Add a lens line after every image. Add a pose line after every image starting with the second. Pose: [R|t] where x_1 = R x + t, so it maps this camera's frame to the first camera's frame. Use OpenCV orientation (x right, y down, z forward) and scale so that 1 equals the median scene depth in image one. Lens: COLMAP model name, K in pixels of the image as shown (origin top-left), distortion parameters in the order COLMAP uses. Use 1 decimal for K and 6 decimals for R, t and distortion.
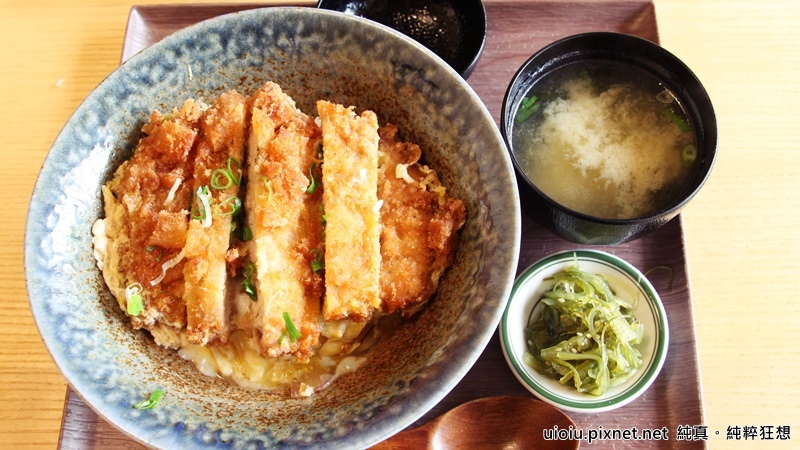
lens RADIAL K [[913.9, 0, 400.2], [0, 913.9, 225.0], [0, 0, 1]] dist [-0.069477, 0.000000]
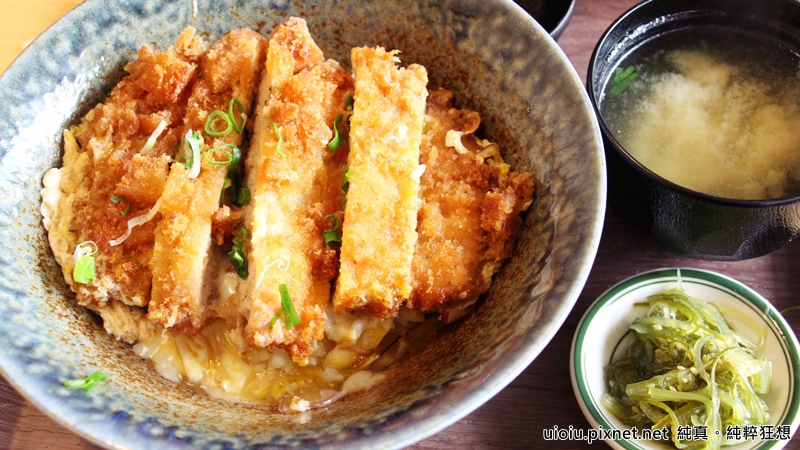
lens RADIAL K [[1203.6, 0, 400.0], [0, 1203.6, 225.0], [0, 0, 1]] dist [0.003718, 0.000000]
pose [[0.995502, 0.074902, -0.058015, 0.021503], [-0.085595, 0.973553, -0.211820, 0.233840], [0.040615, 0.215833, 0.975585, 0.031276]]
